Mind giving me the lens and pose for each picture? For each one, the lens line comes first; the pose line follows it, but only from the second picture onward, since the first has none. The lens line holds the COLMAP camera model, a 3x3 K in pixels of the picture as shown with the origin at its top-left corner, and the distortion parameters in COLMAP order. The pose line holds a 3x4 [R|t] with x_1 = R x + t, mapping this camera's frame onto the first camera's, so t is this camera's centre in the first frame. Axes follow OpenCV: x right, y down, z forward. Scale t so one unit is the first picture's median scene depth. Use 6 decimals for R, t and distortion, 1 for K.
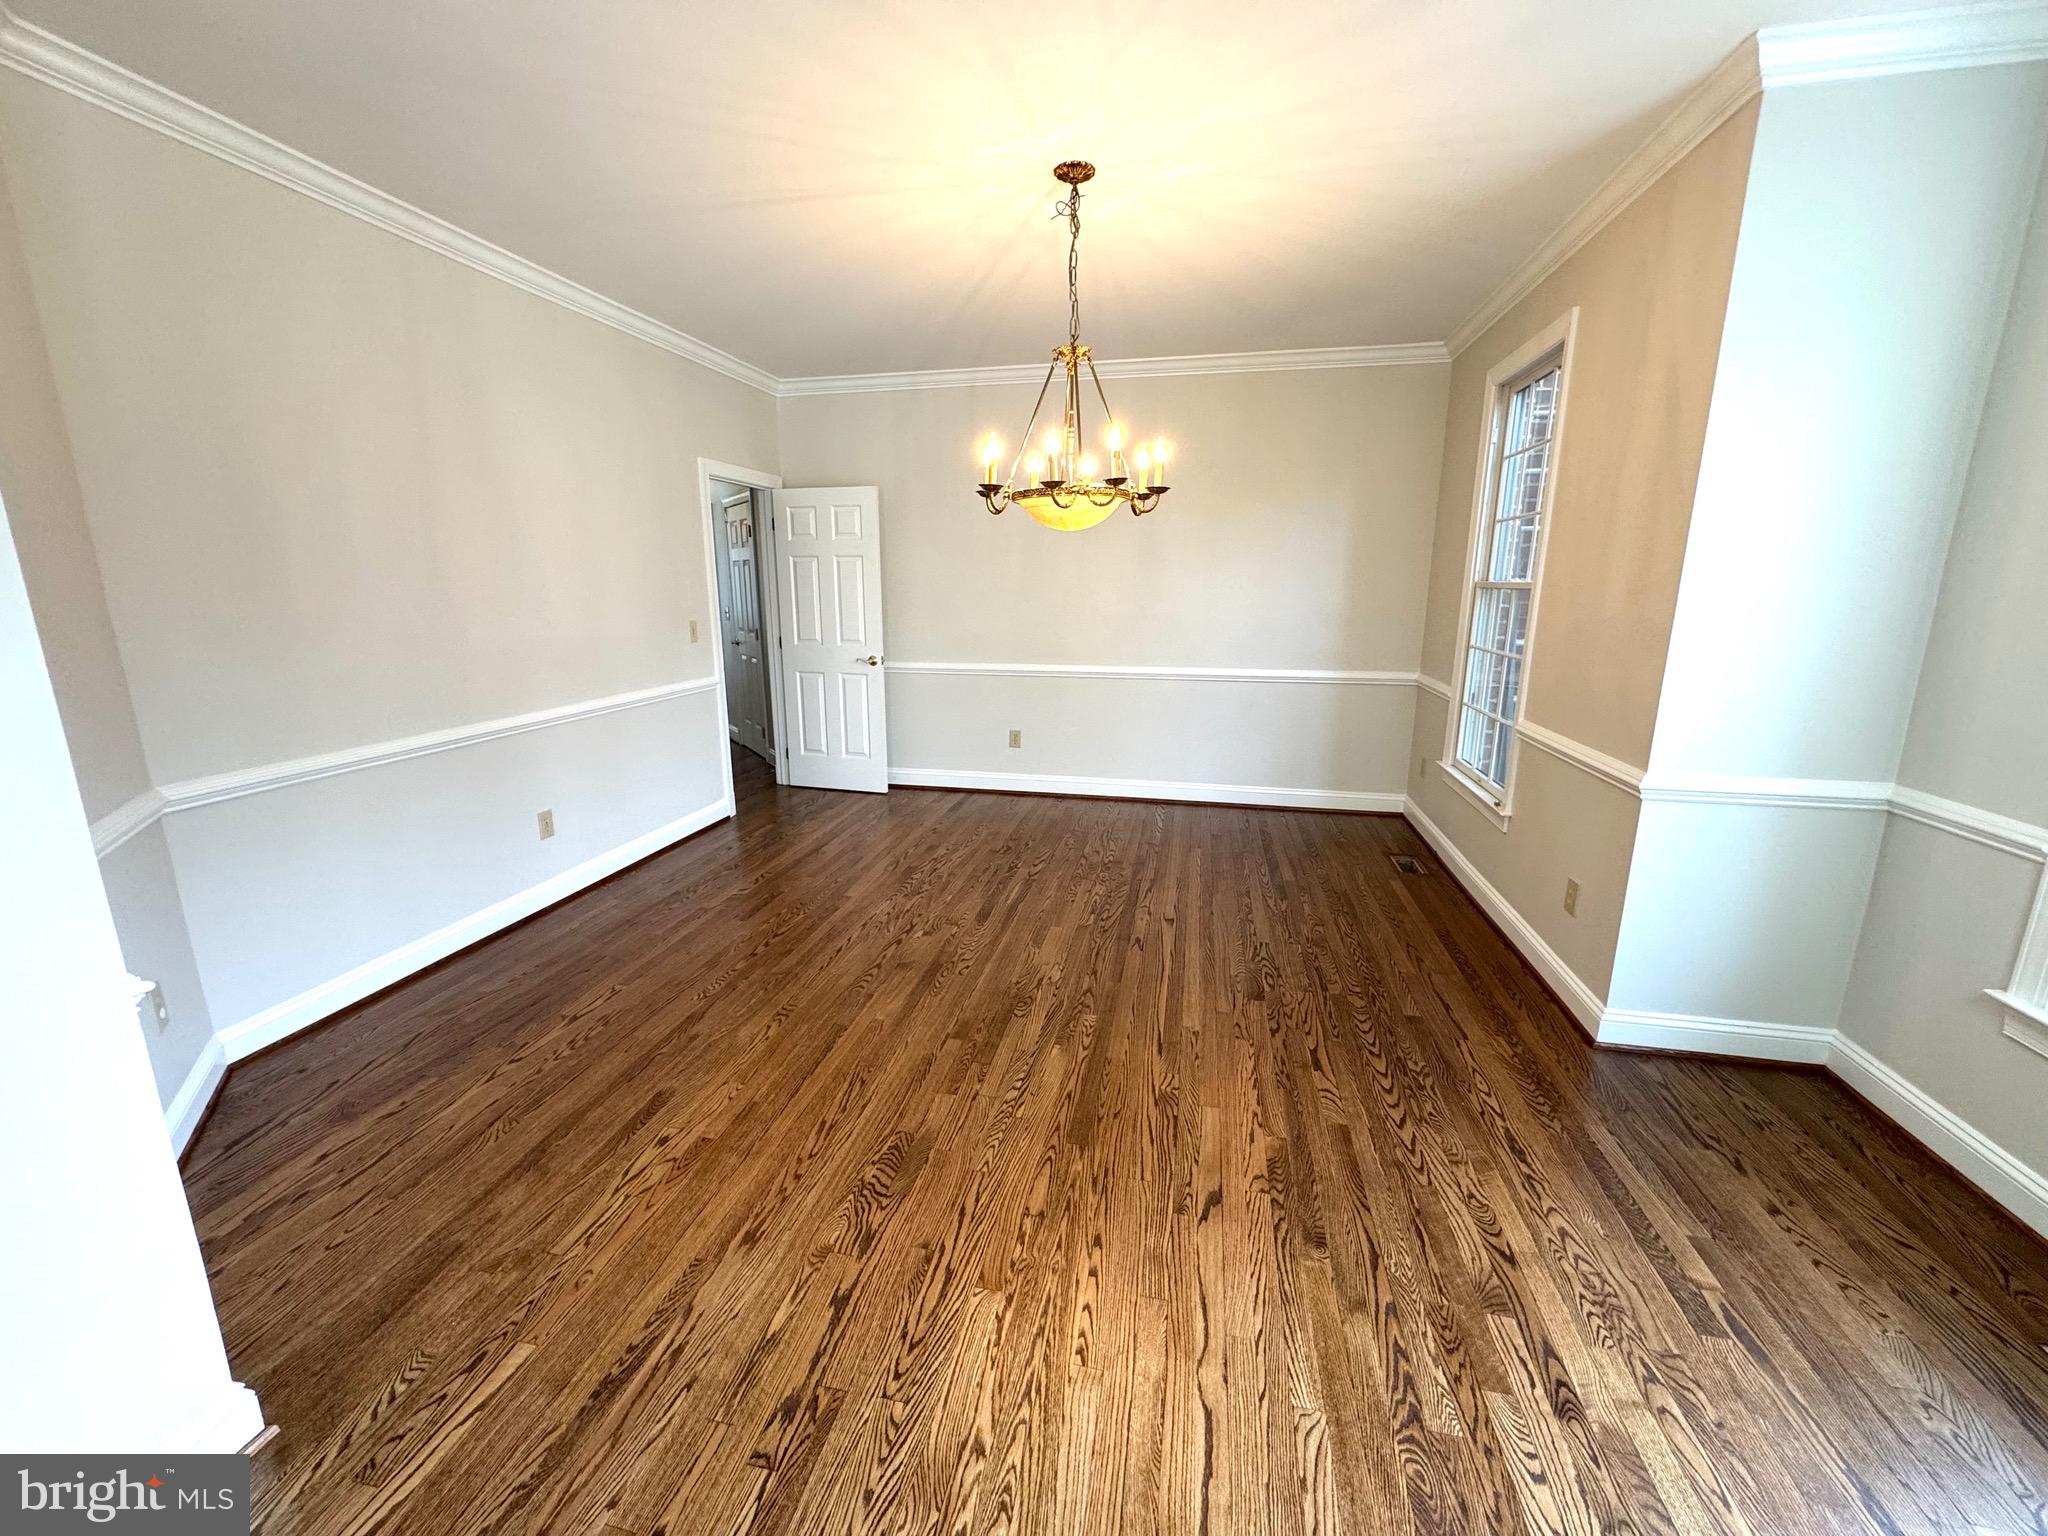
lens RADIAL K [[813.5, 0, 1018.8], [0, 813.5, 758.4], [0, 0, 1]] dist [-0.000405, -0.000384]
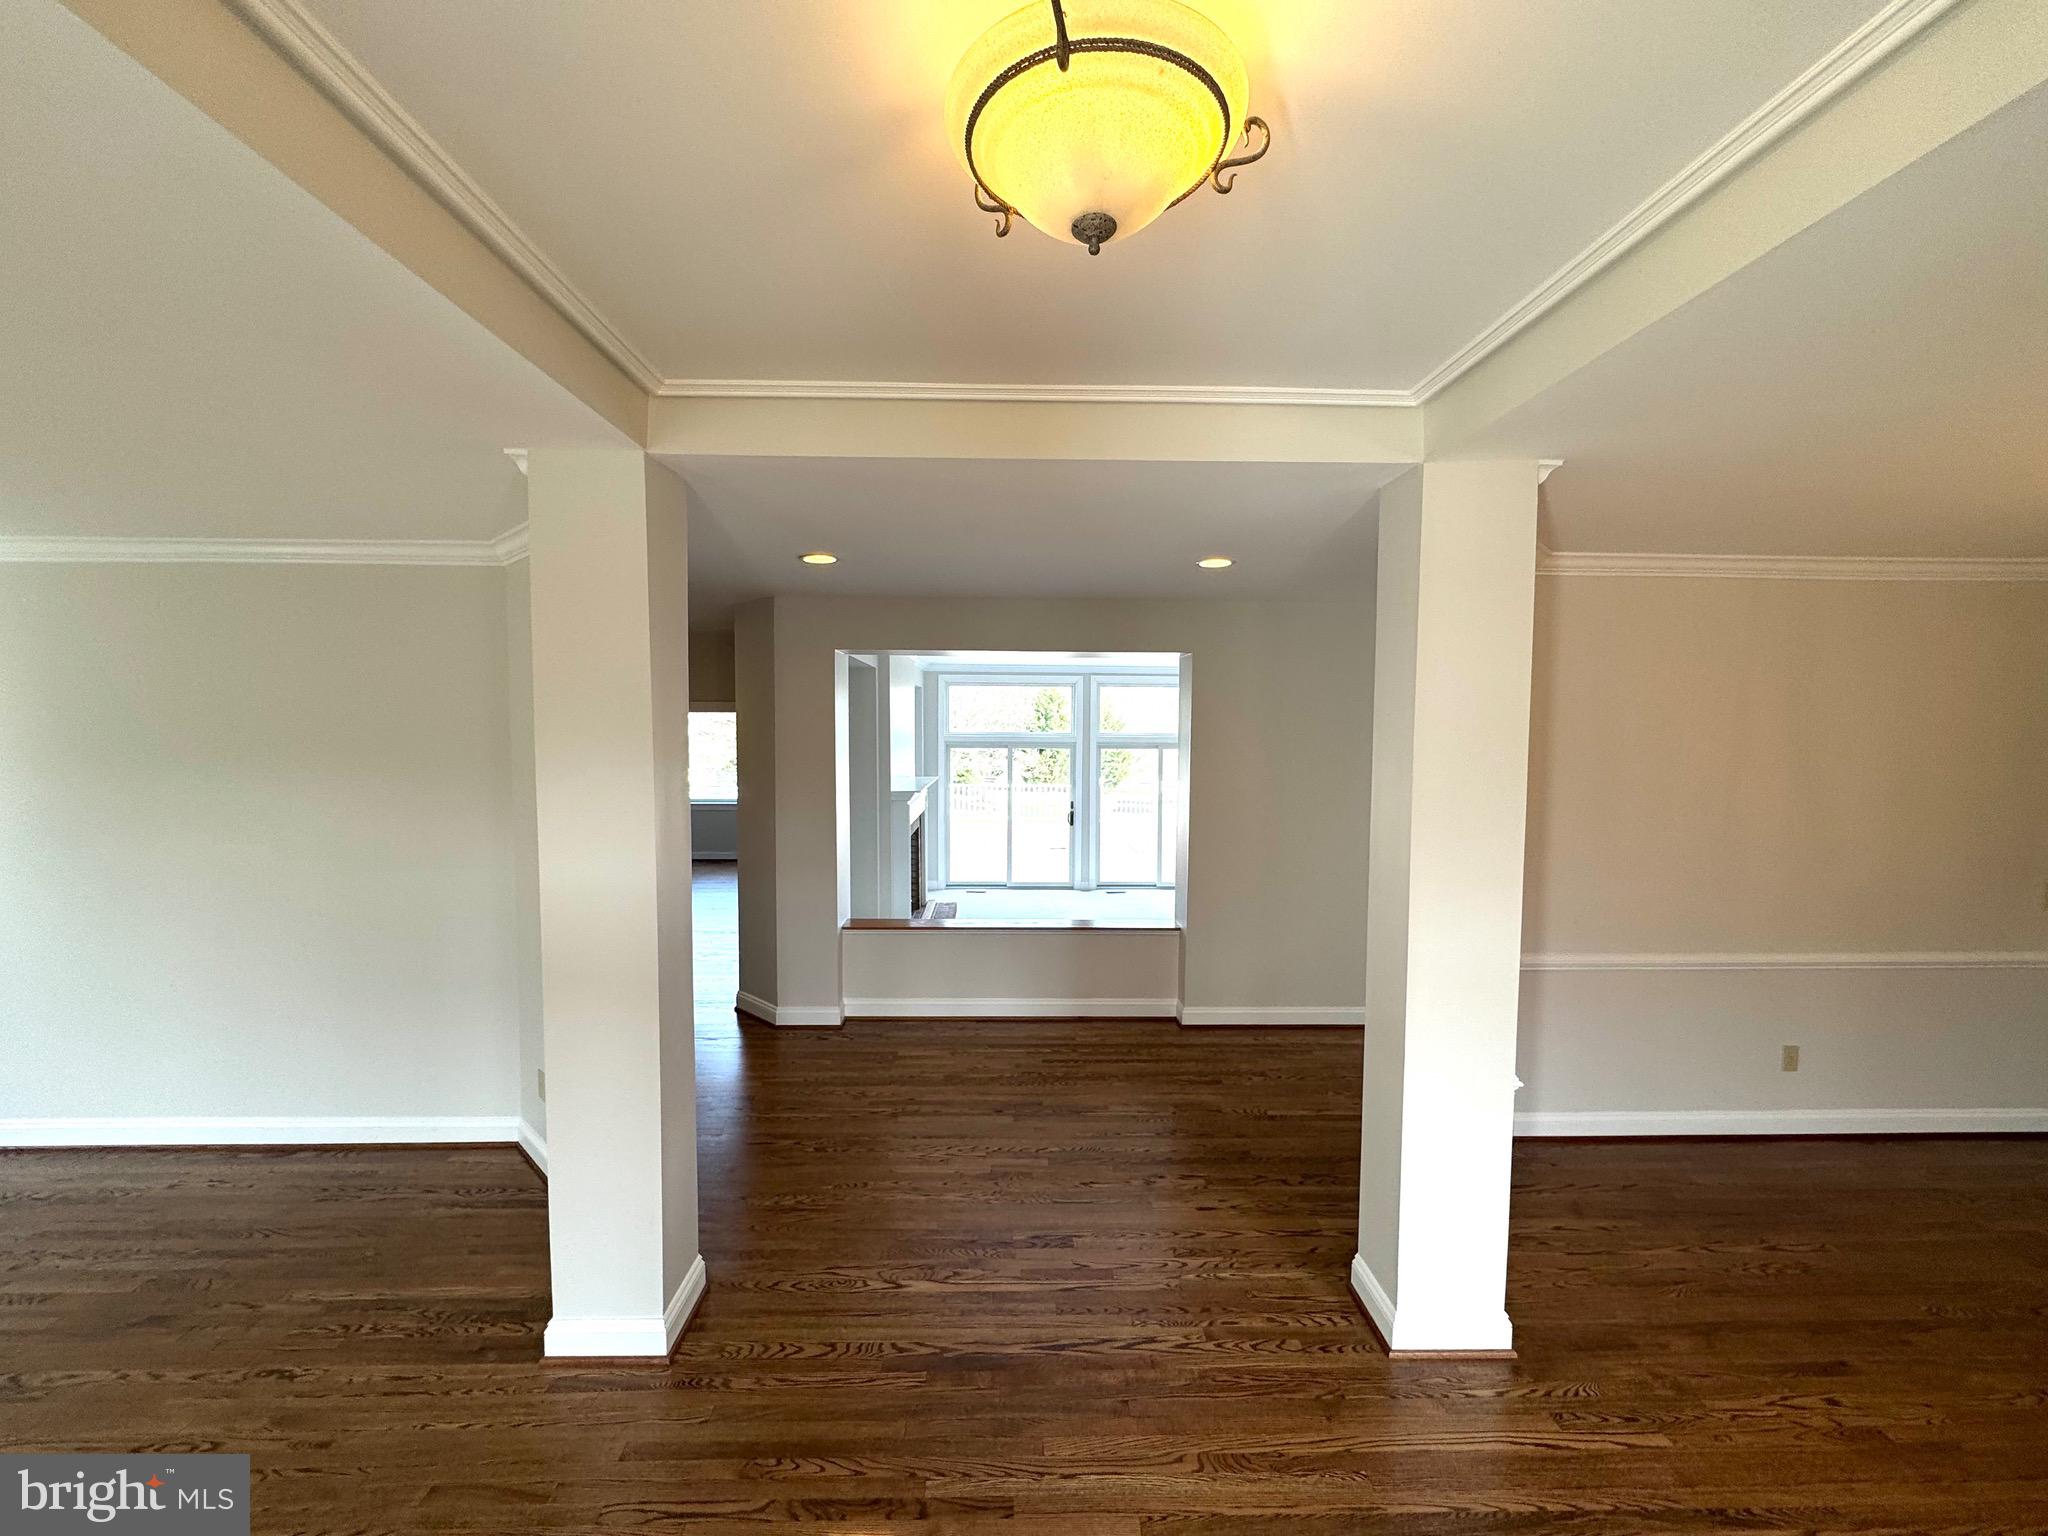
lens RADIAL K [[813.5, 0, 1027.5], [0, 813.5, 765.5], [0, 0, 1]] dist [-0.000405, -0.000384]
pose [[0.236930, 0.049498, -0.970265, 0.300061], [-0.212860, 0.977080, -0.002133, -0.122255], [0.947921, 0.207036, 0.242035, -0.432530]]
